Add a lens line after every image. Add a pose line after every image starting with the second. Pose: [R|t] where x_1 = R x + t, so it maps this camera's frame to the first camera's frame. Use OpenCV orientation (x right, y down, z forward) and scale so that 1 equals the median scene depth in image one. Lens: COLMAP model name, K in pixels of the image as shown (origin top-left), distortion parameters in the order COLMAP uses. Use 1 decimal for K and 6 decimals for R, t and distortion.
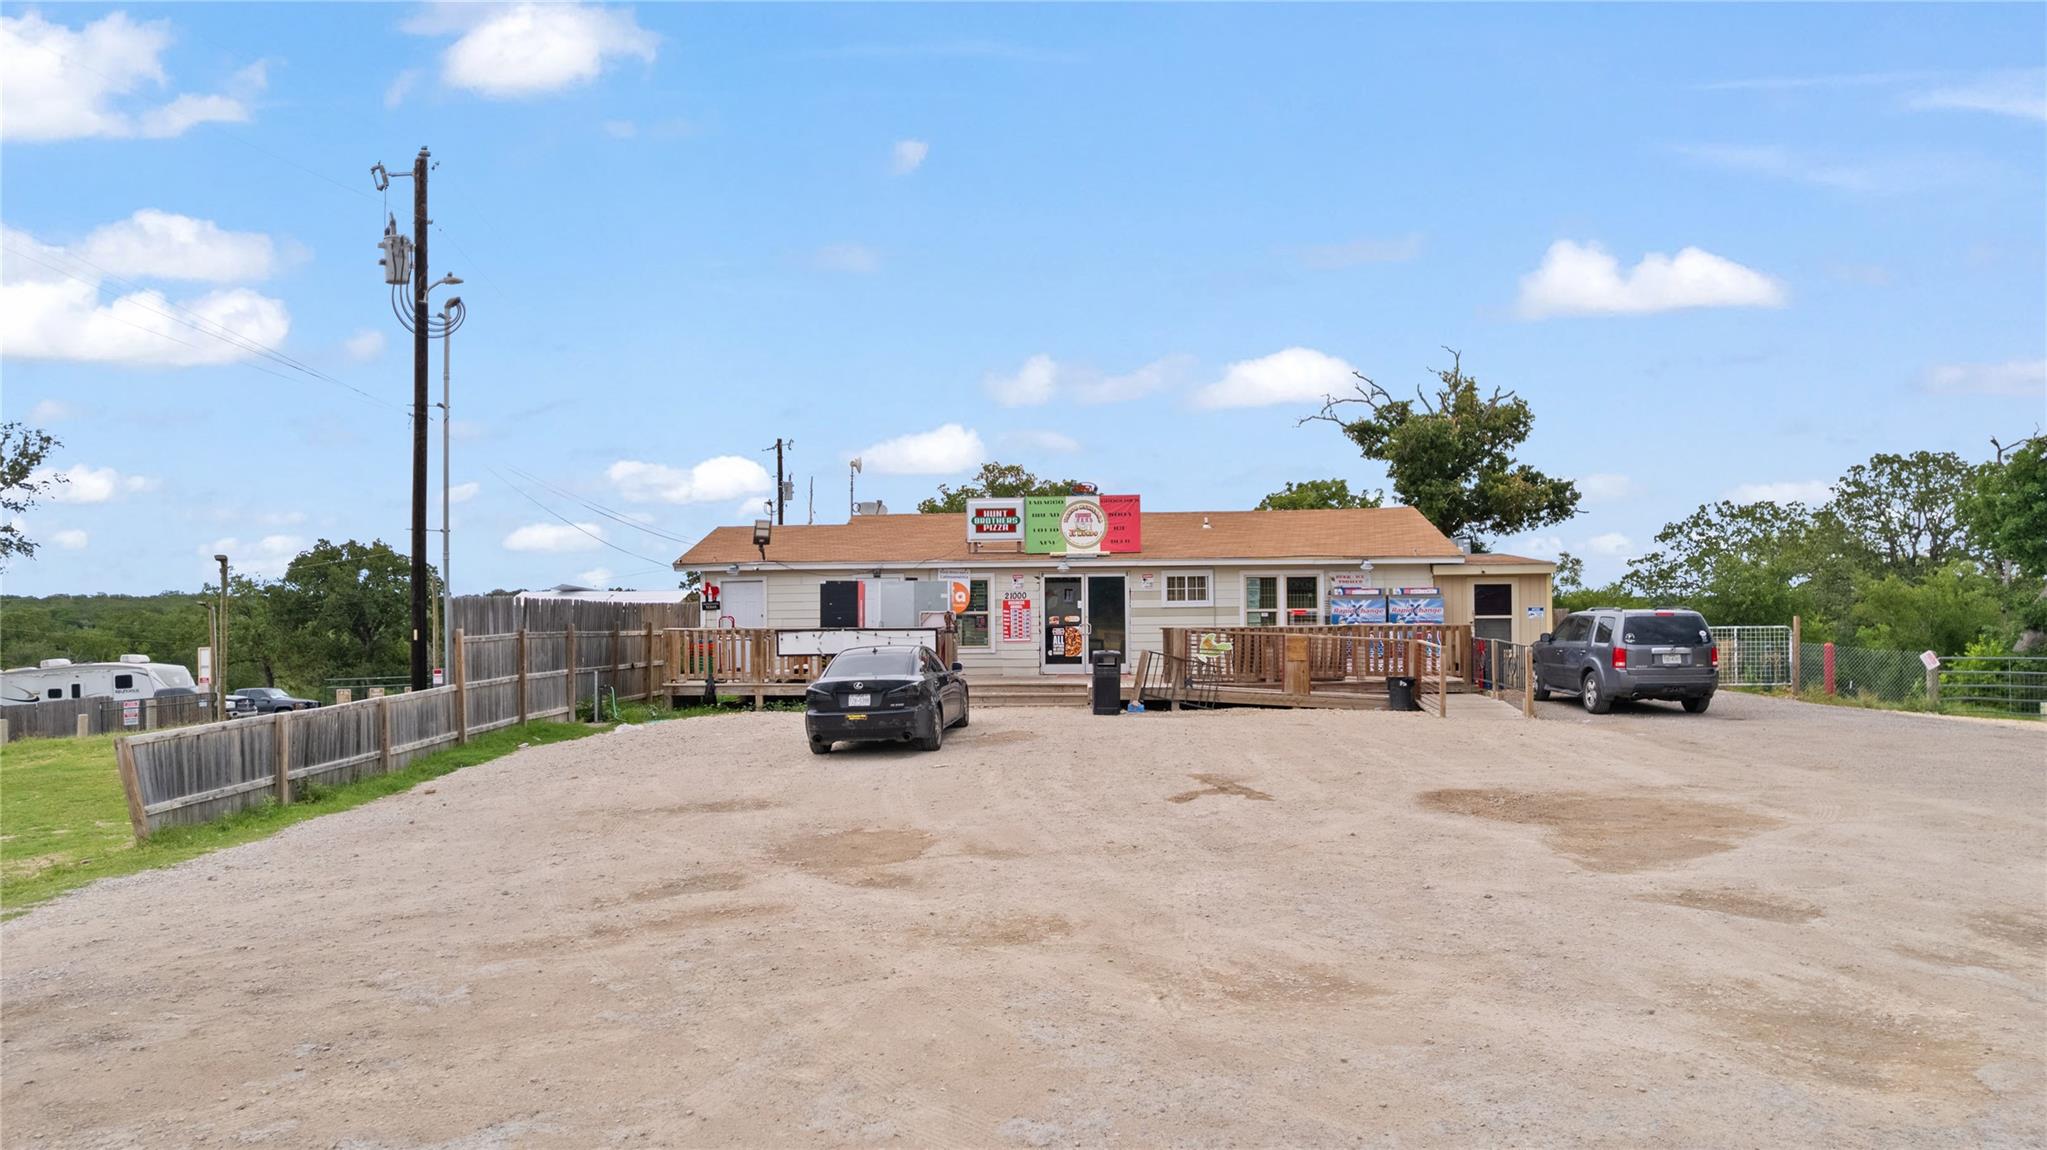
lens RADIAL K [[1340.2, 0, 1028.2], [0, 1340.2, 572.7], [0, 0, 1]] dist [-0.086440, 0.082391]
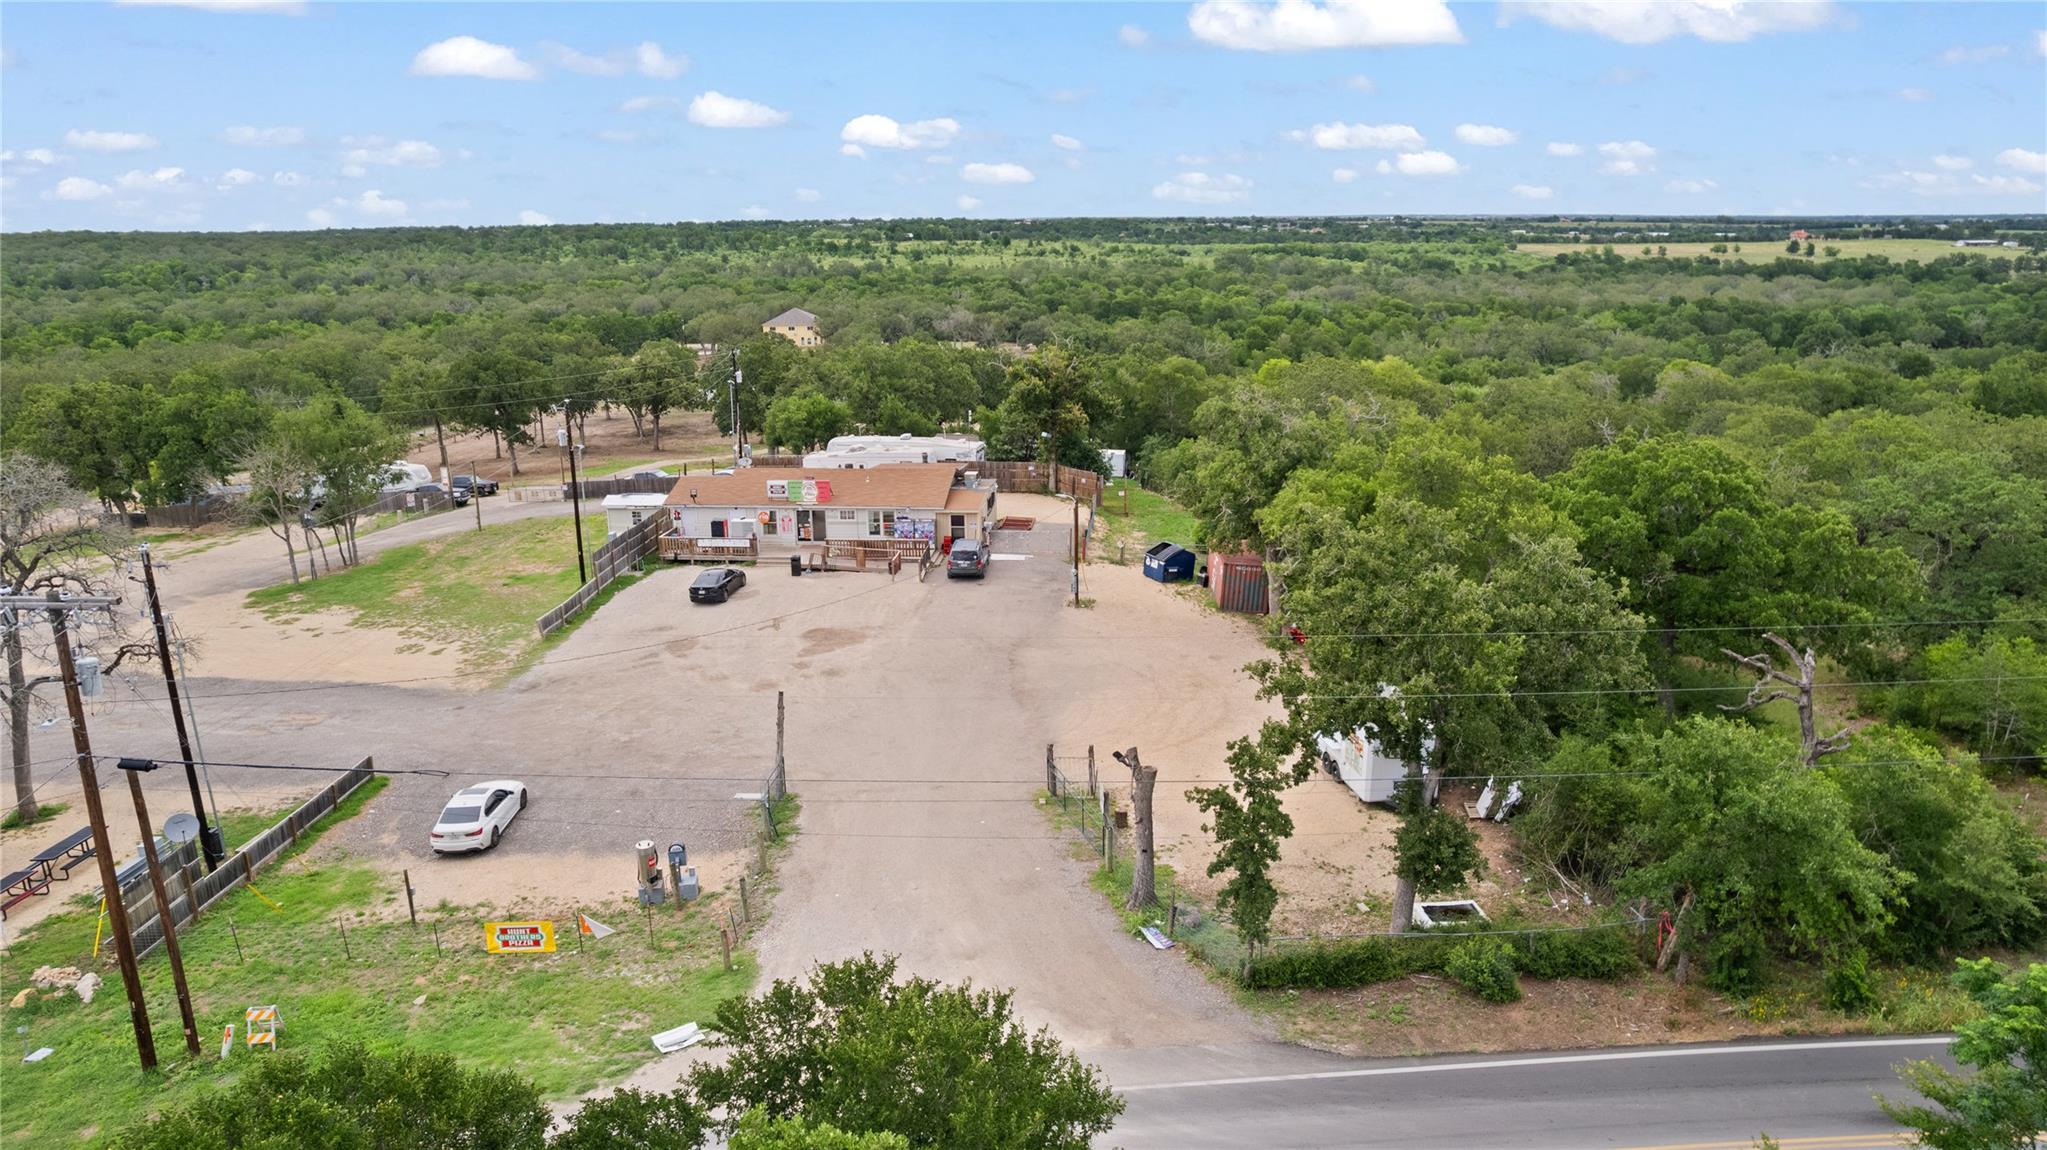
lens RADIAL K [[1338.9, 0, 1026.7], [0, 1338.9, 558.2], [0, 0, 1]] dist [-0.082917, 0.077829]
pose [[0.998909, 0.013723, -0.044638, 0.607881], [-0.000973, 0.961760, 0.273894, -0.652741], [0.046690, -0.273551, 0.960724, -1.632044]]
